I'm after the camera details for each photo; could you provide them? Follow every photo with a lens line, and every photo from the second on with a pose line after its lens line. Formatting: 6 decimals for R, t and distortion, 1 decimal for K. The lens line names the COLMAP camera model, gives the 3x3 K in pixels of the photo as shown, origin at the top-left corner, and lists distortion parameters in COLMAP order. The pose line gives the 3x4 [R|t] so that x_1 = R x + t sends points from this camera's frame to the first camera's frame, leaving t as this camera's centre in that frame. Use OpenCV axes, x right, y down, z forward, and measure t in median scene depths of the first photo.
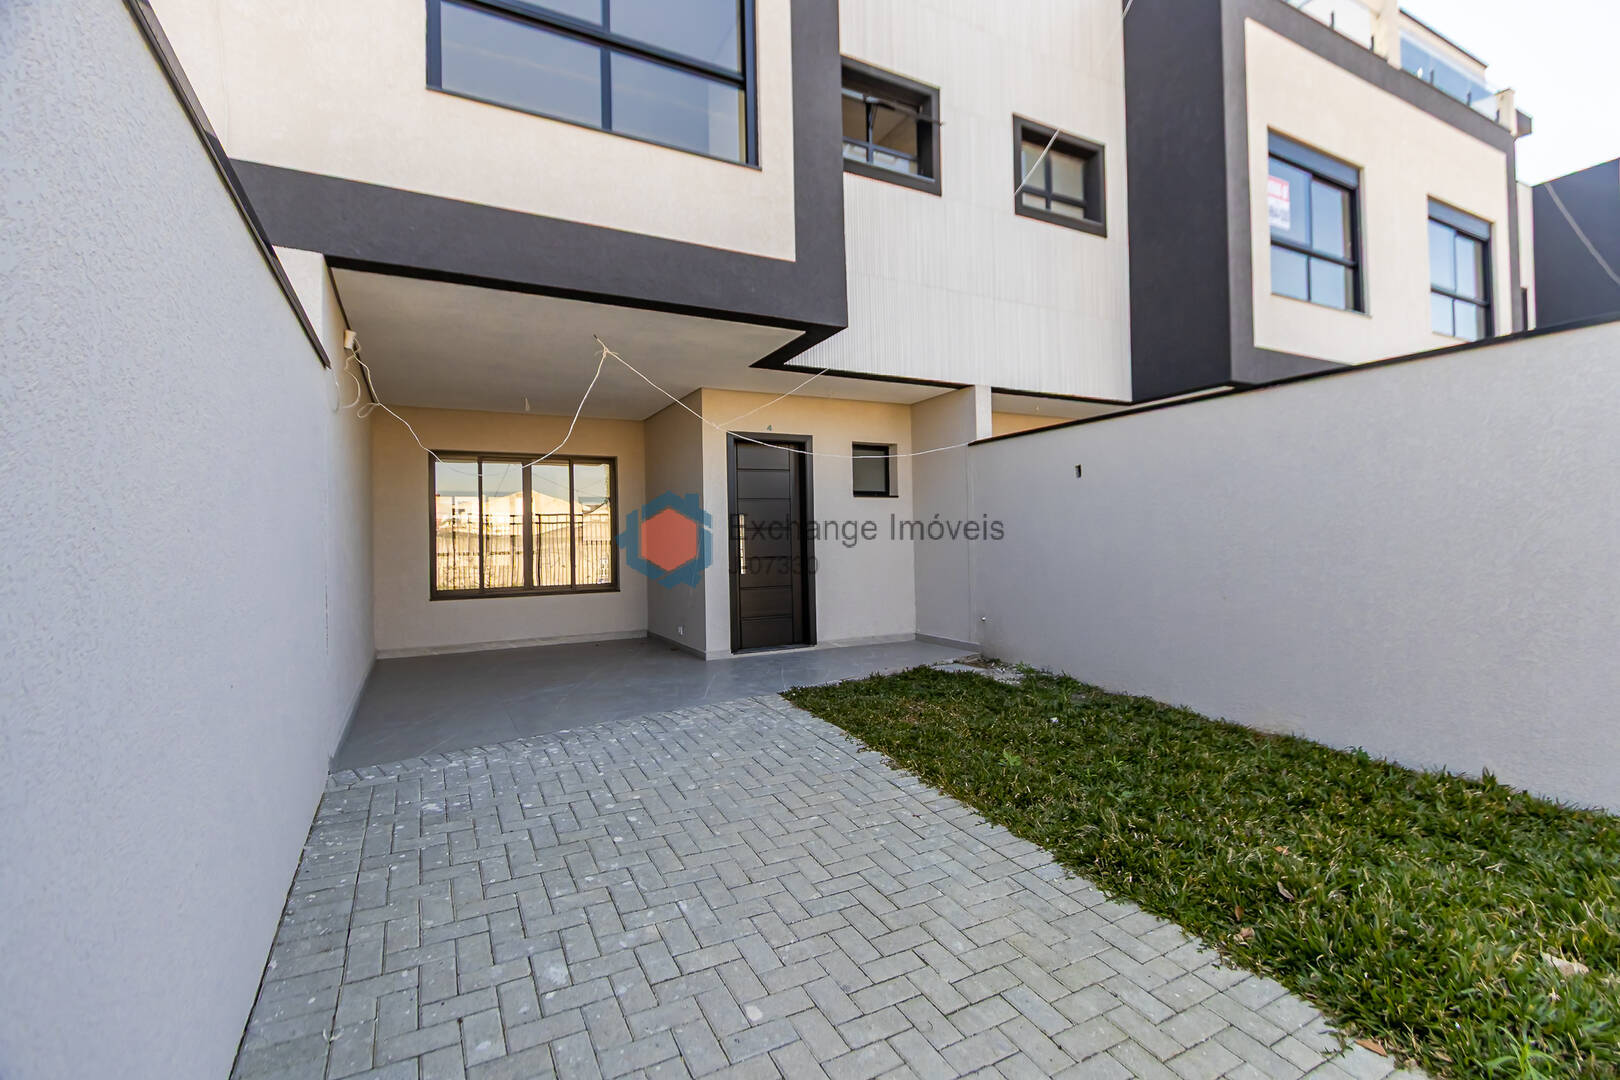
lens RADIAL K [[729.2, 0, 827.7], [0, 729.2, 536.7], [0, 0, 1]] dist [0.007172, -0.002486]
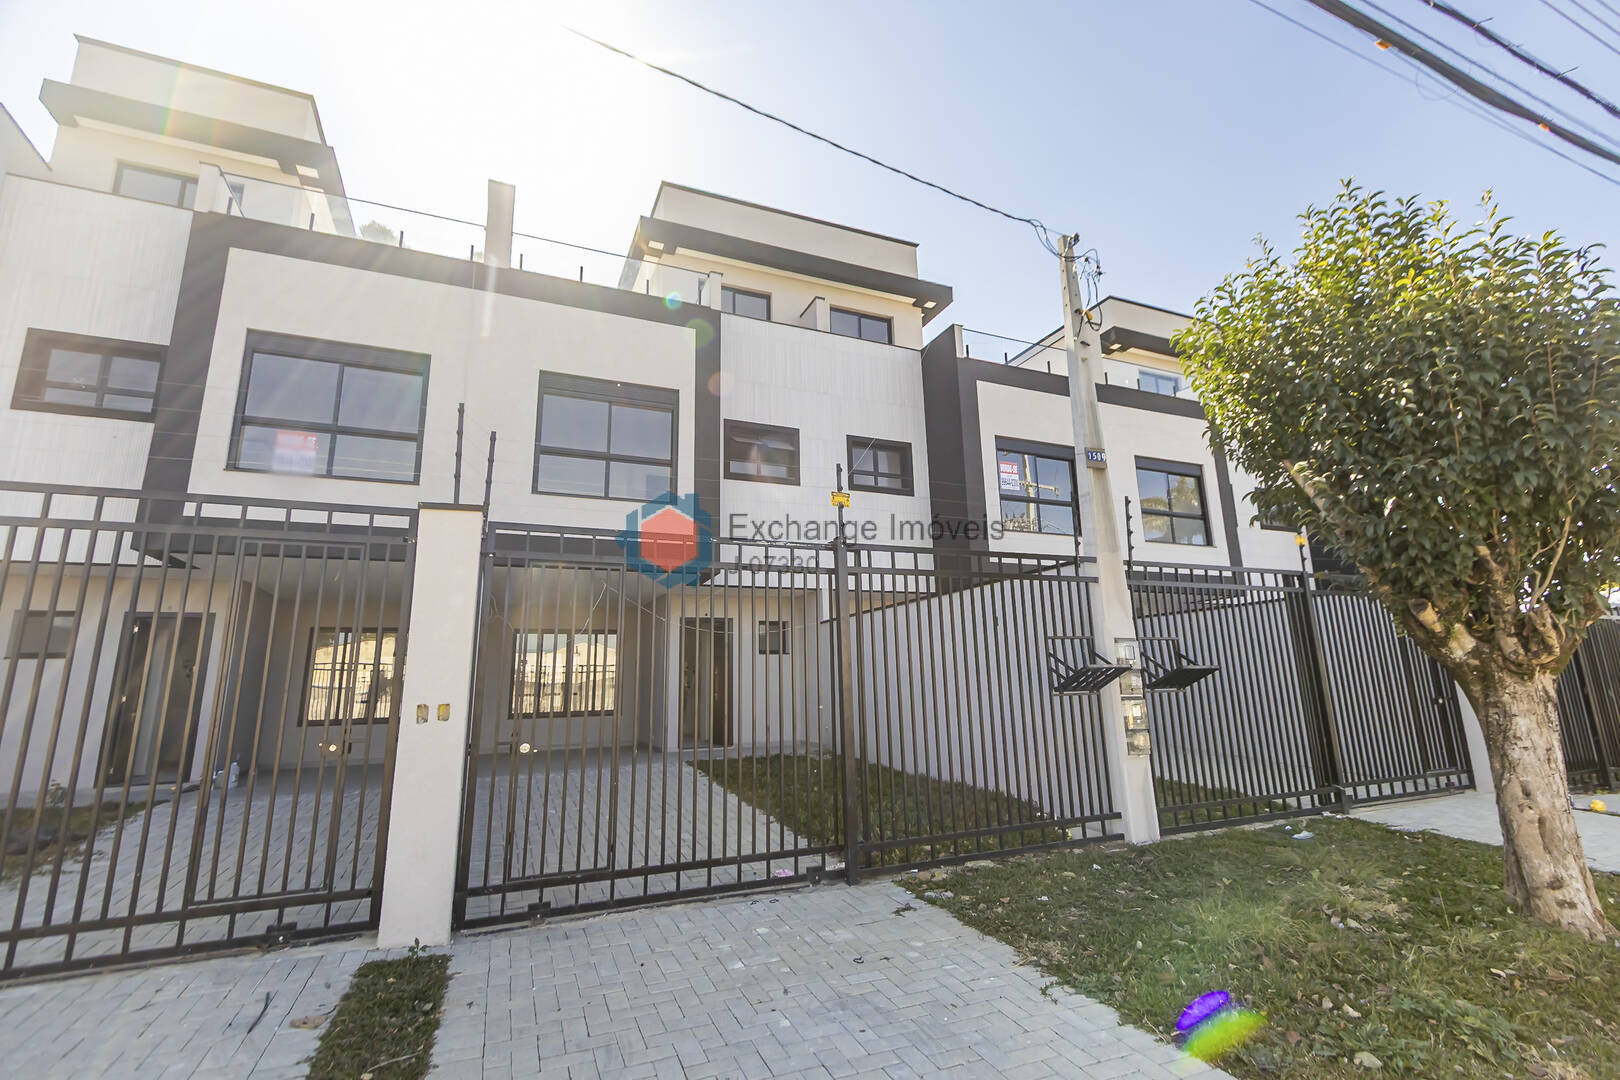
lens RADIAL K [[729.2, 0, 826.4], [0, 729.2, 534.6], [0, 0, 1]] dist [0.007172, -0.002486]
pose [[0.997185, -0.022896, -0.071398, 0.313403], [0.007922, 0.979078, -0.203330, 0.017369], [0.074560, 0.202192, 0.976504, -0.662077]]
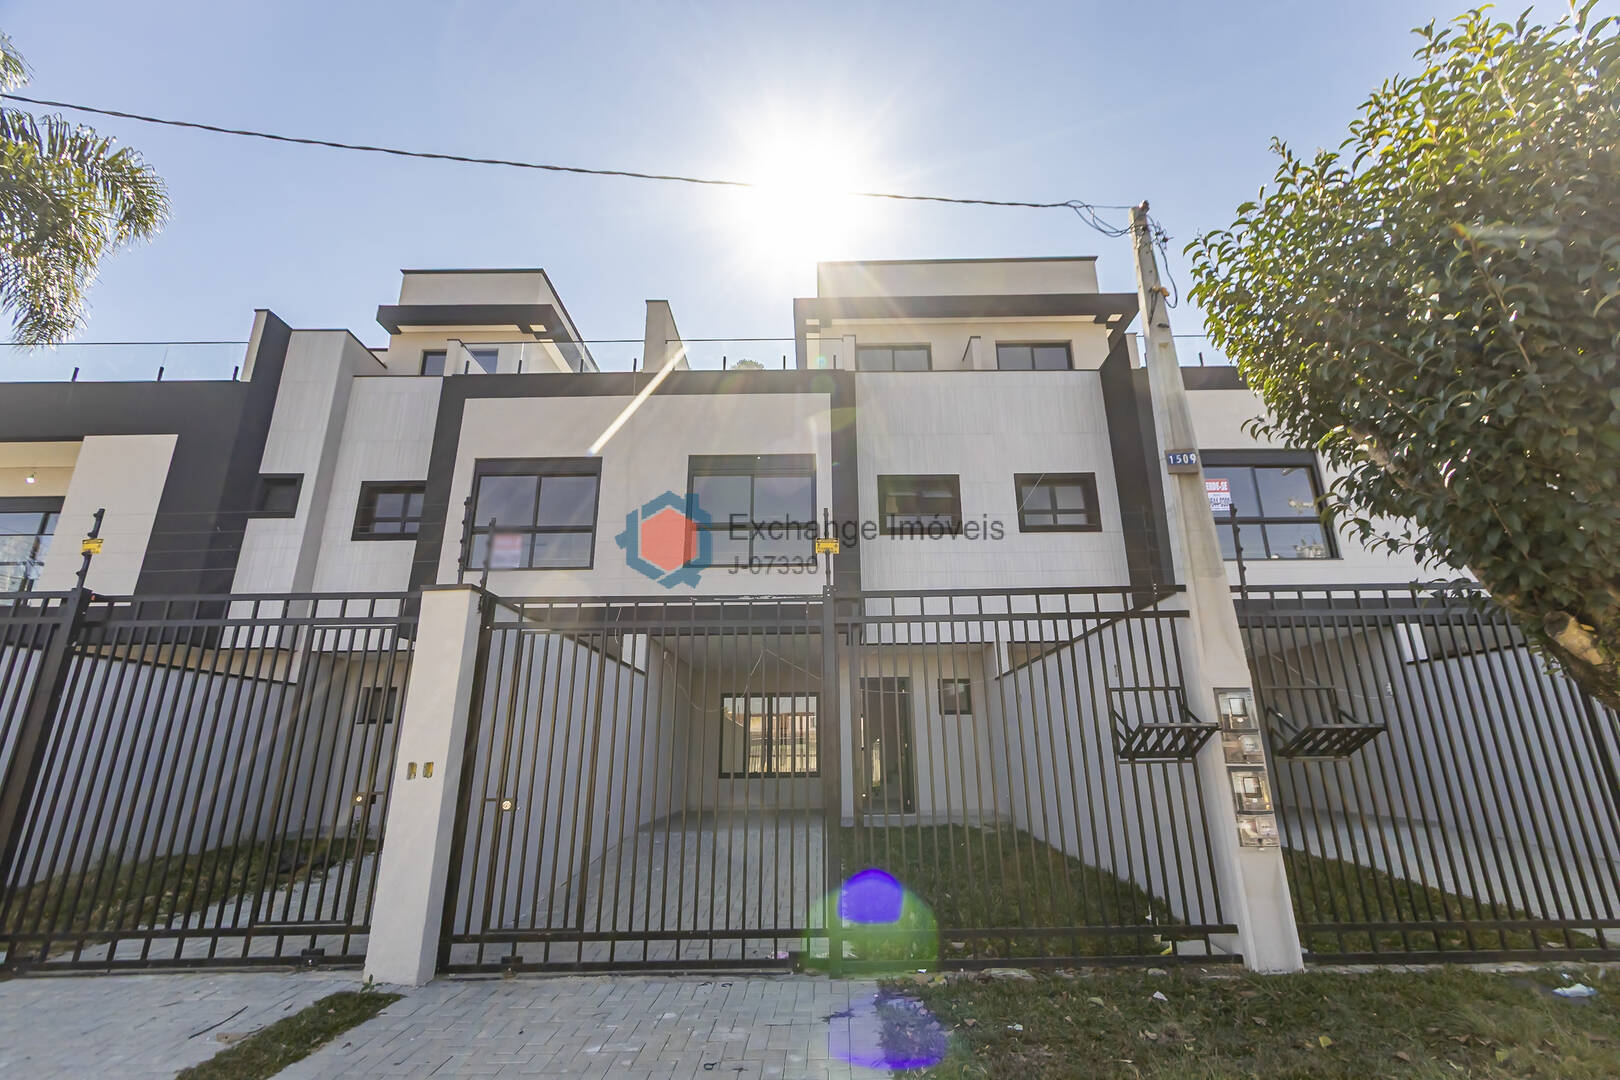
lens RADIAL K [[729.2, 0, 831.7], [0, 729.2, 537.4], [0, 0, 1]] dist [0.007172, -0.002486]
pose [[0.882062, -0.132457, -0.452131, 0.594074], [0.000549, 0.959954, -0.280158, 0.018685], [0.471134, 0.246869, 0.846811, -0.533762]]
